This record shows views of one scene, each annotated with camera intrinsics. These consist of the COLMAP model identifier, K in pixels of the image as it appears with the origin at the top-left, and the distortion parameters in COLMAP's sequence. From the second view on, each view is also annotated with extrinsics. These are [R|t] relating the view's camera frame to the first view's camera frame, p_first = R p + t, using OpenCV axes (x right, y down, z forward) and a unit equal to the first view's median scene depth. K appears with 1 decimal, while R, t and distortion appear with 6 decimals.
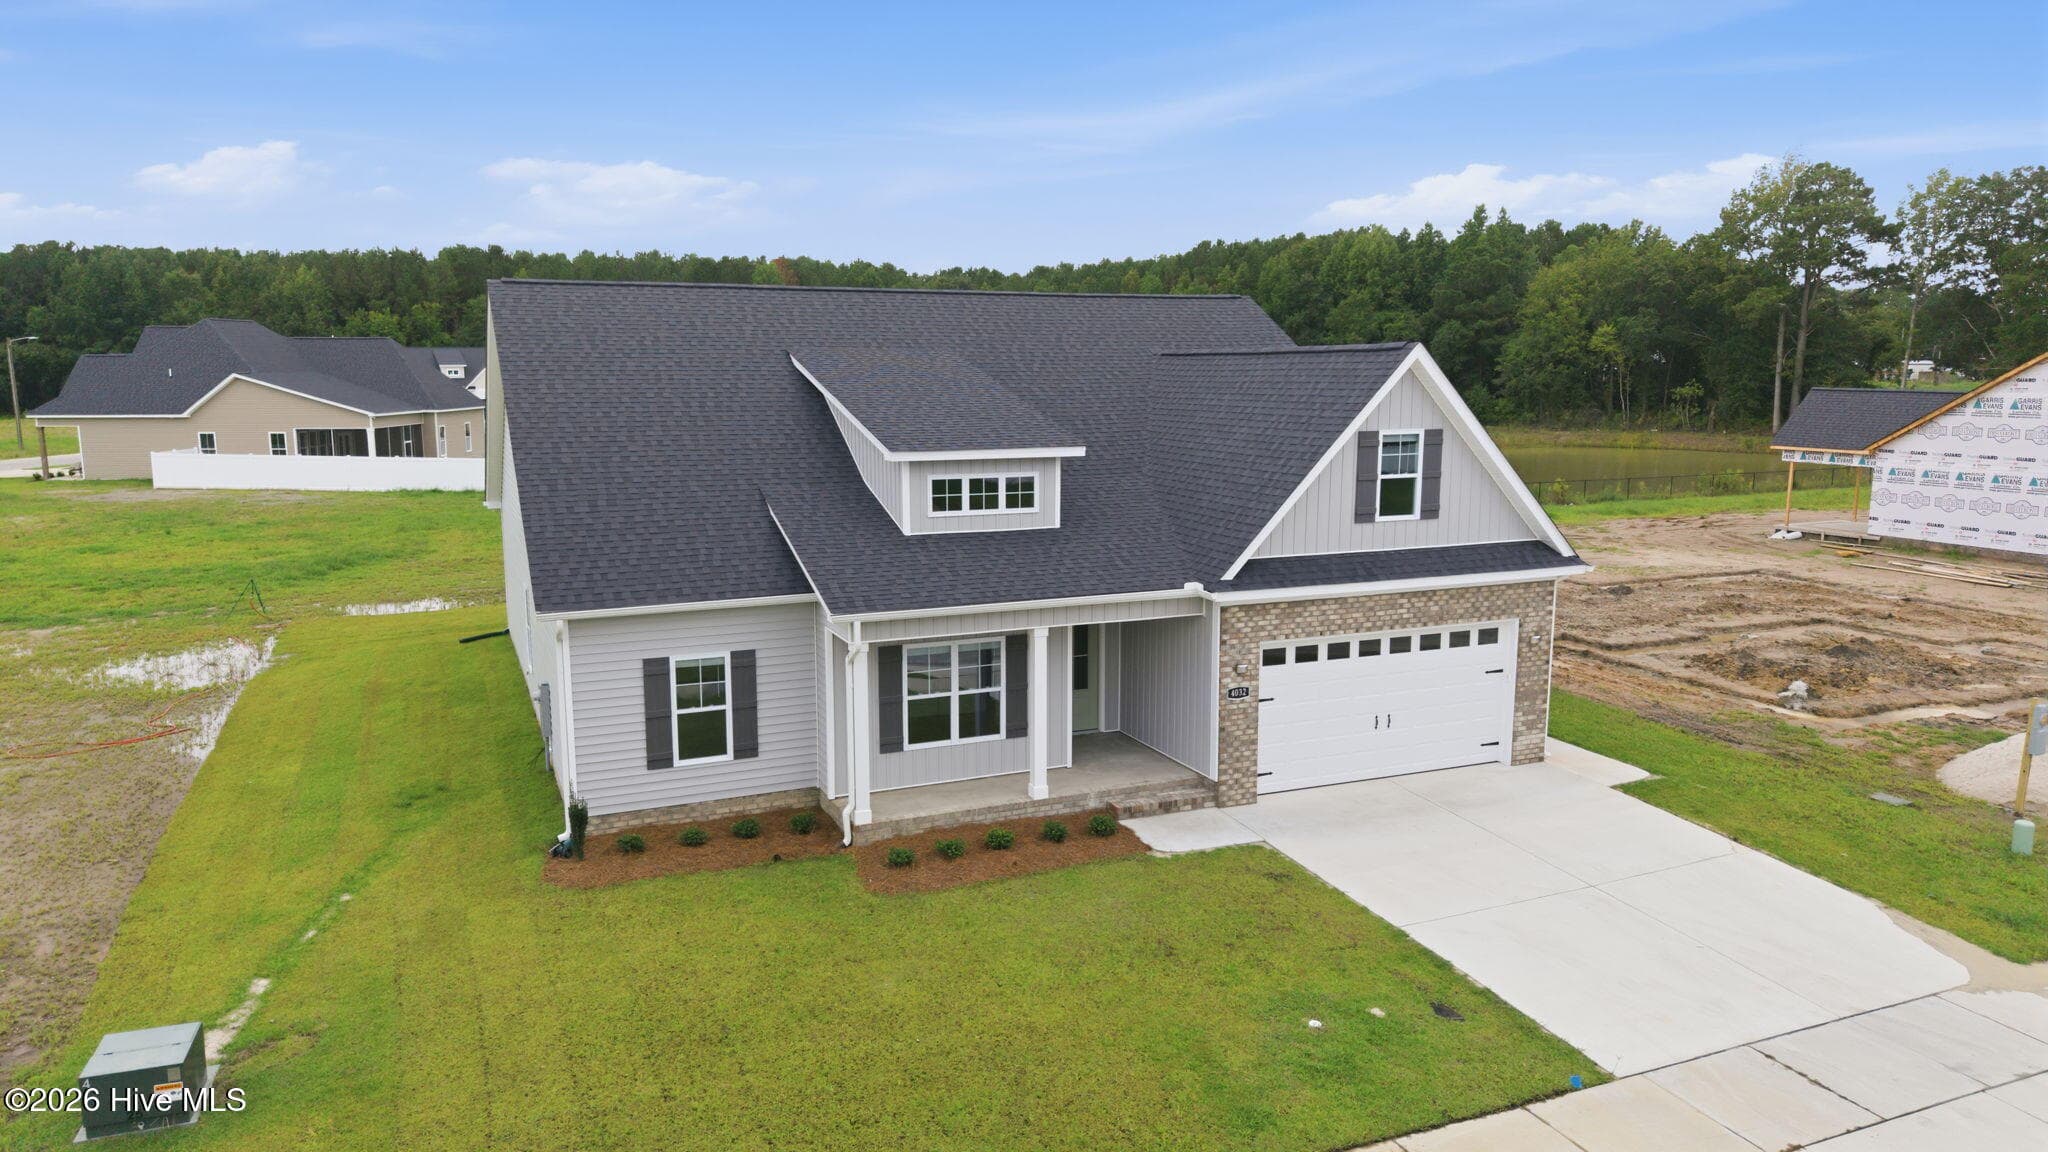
lens RADIAL K [[1367.6, 0, 1019.5], [0, 1367.6, 590.6], [0, 0, 1]] dist [0.045881, -0.058779]
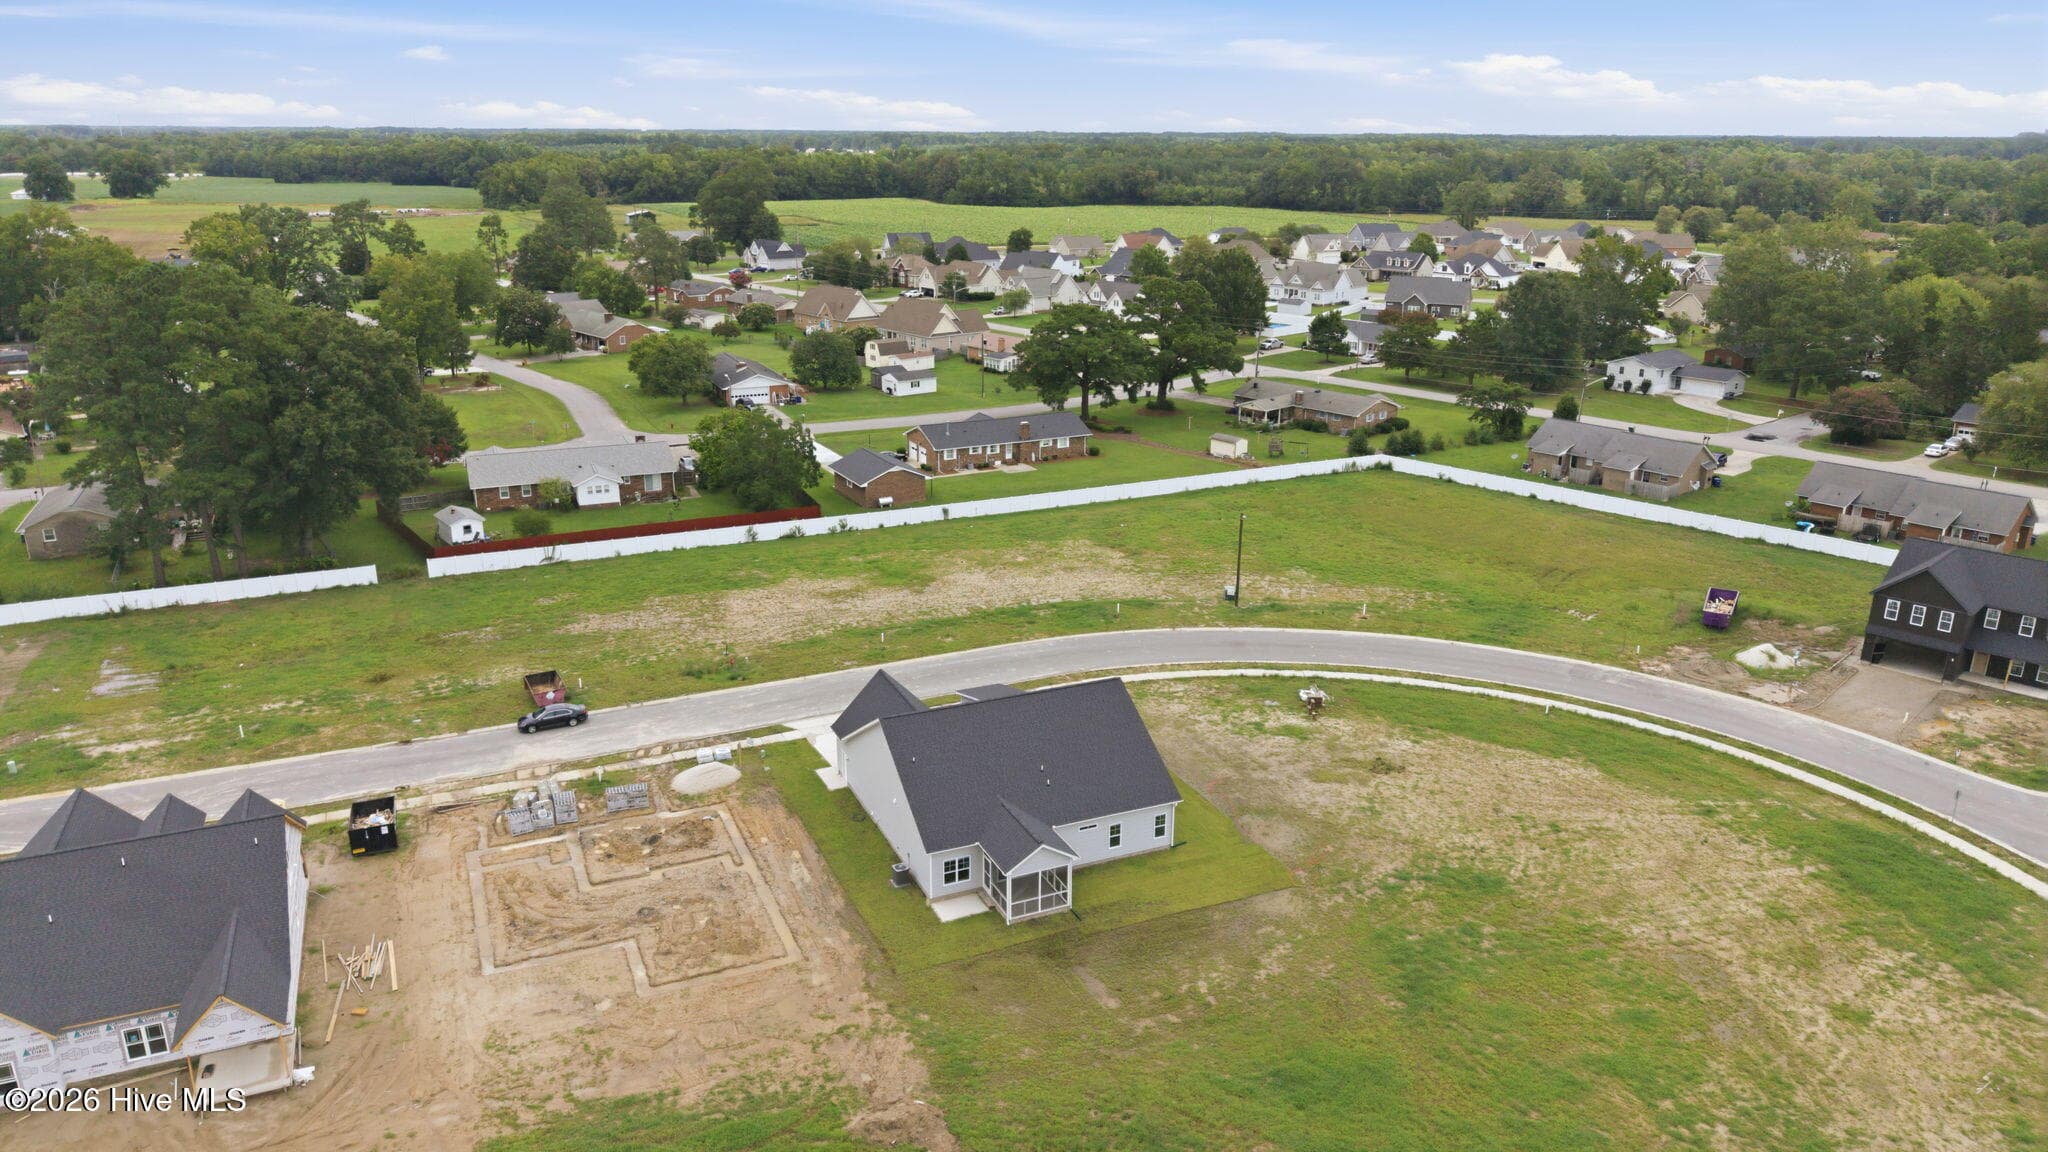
lens RADIAL K [[1367.6, 0, 1021.6], [0, 1367.6, 575.5], [0, 0, 1]] dist [0.045881, -0.058779]
pose [[-0.999898, 0.001745, -0.014206, -0.103396], [-0.004988, 0.887843, 0.460120, -2.439390], [0.013415, 0.460144, -0.887743, 4.703060]]
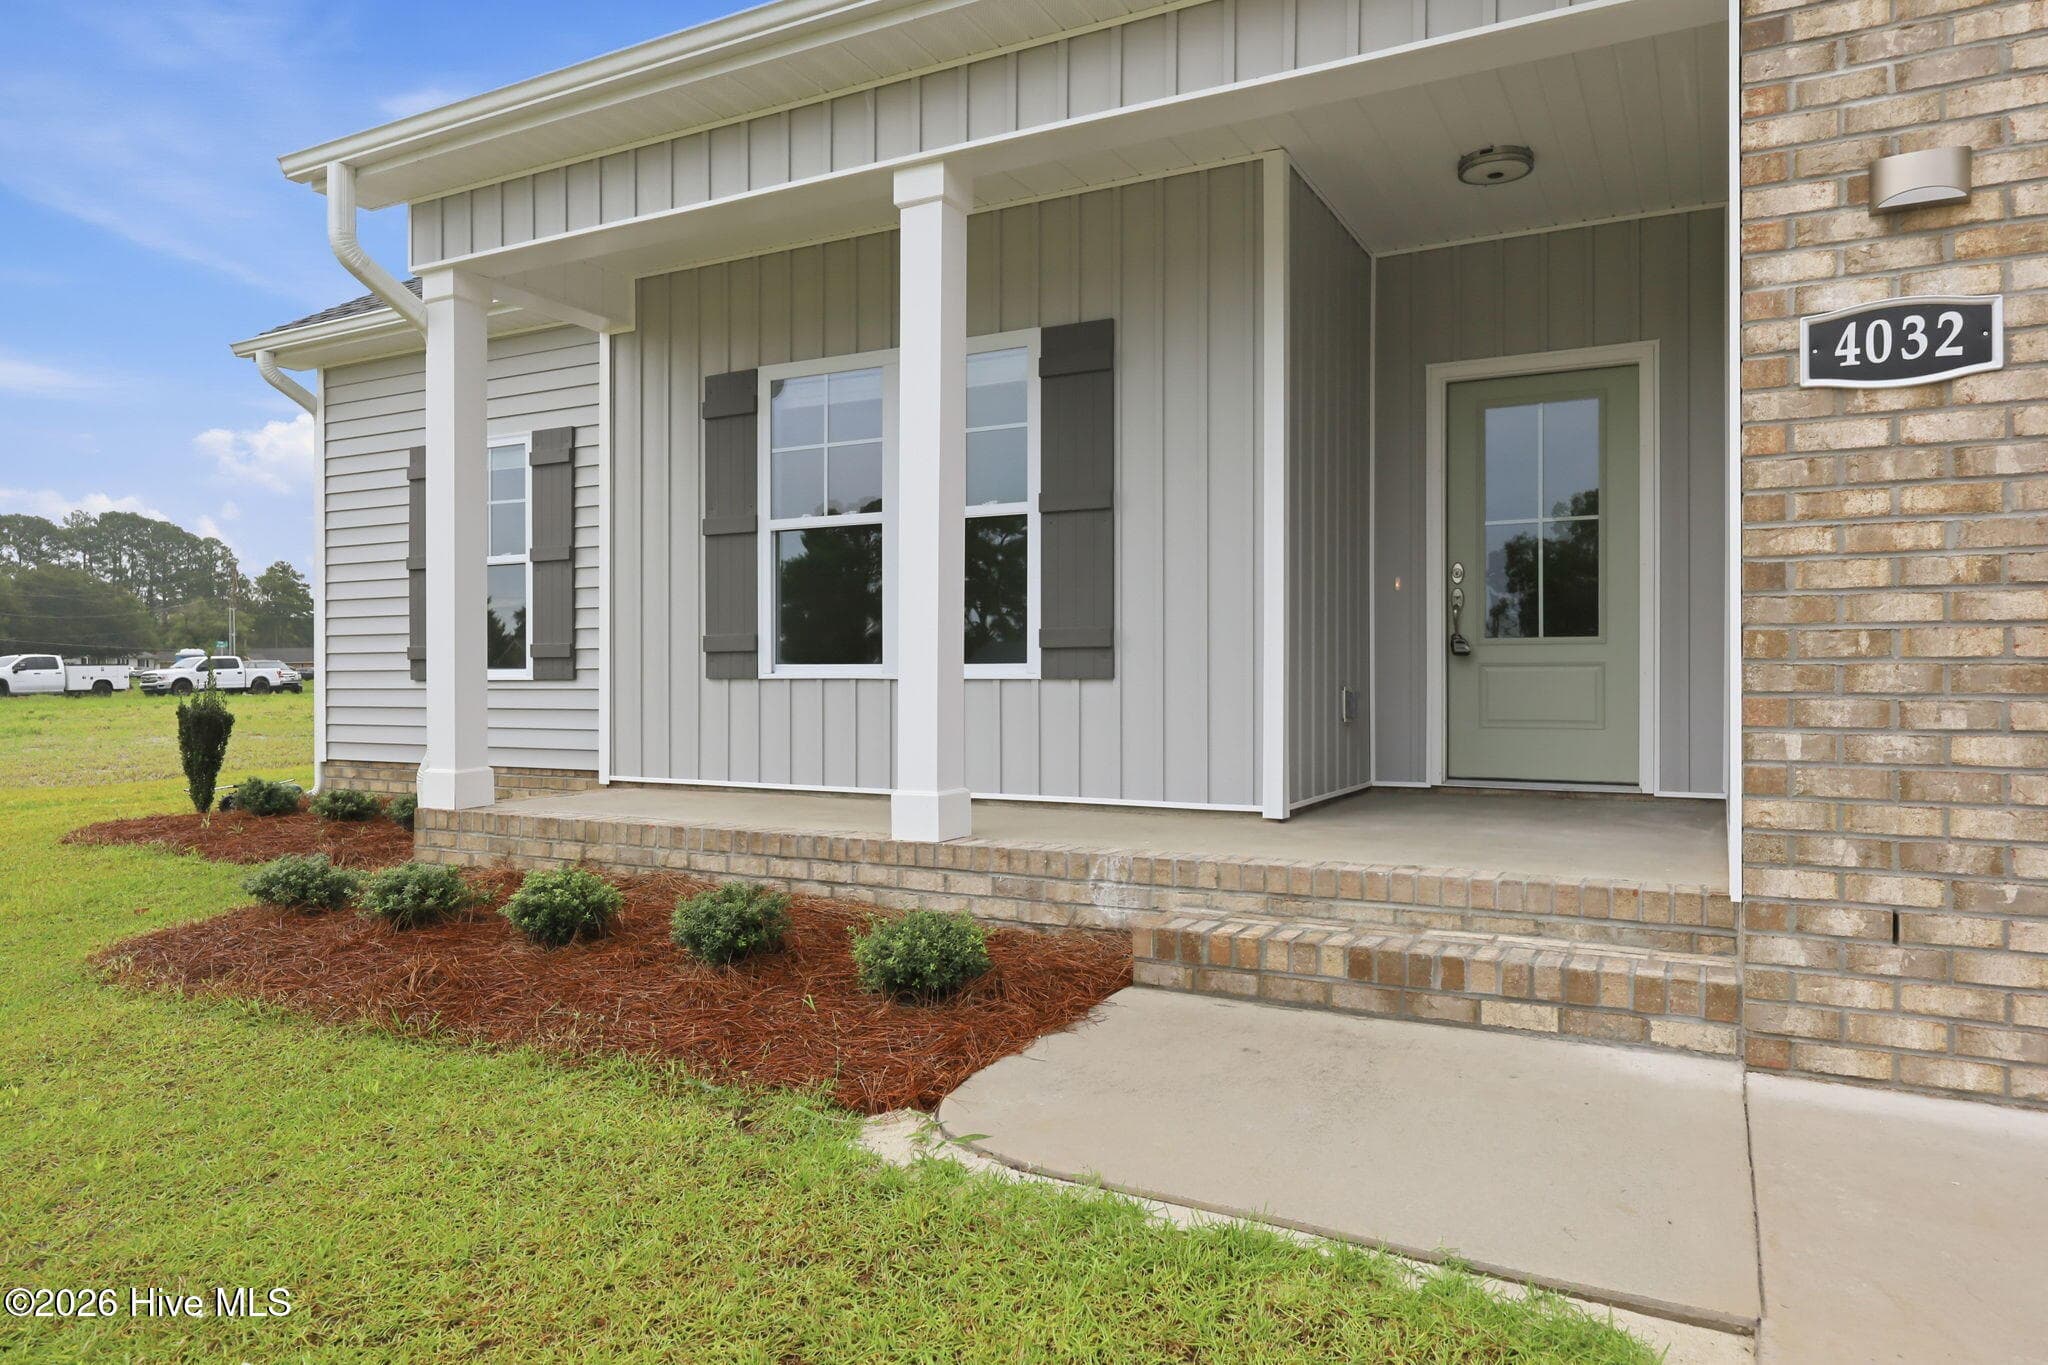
lens RADIAL K [[1298.7, 0, 1026.1], [0, 1298.7, 682.6], [0, 0, 1]] dist [-0.004599, 0.004277]
pose [[0.622732, 0.003877, -0.782426, 0.210060], [-0.129001, 0.986812, -0.097782, 0.137601], [0.771728, 0.161825, 0.615019, 0.822970]]
